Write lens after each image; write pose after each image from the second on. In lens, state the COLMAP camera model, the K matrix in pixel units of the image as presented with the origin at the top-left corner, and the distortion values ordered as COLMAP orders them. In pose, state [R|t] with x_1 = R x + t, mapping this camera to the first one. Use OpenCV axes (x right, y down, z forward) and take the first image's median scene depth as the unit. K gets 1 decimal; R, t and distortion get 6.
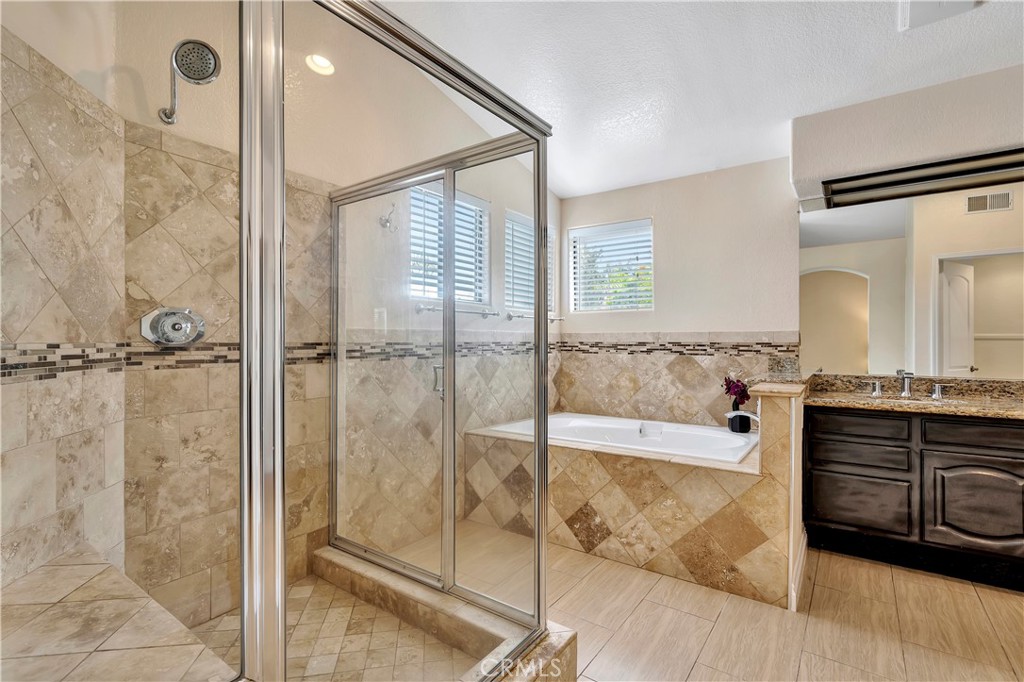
lens RADIAL K [[479.0, 0, 532.4], [0, 479.0, 340.1], [0, 0, 1]] dist [0.002040, 0.000384]
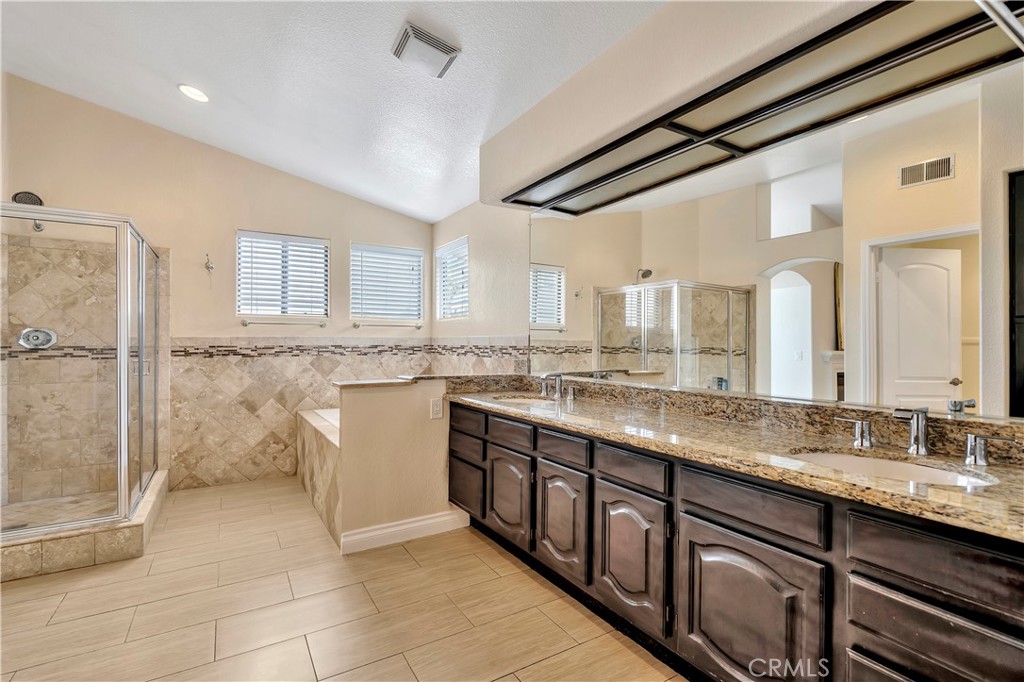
lens RADIAL K [[479.0, 0, 532.4], [0, 479.0, 340.1], [0, 0, 1]] dist [0.002040, 0.000384]
pose [[0.920373, -0.003653, -0.391025, 1.321085], [0.001860, 0.999986, -0.004963, -0.003736], [0.391038, 0.003841, 0.920367, 0.007511]]
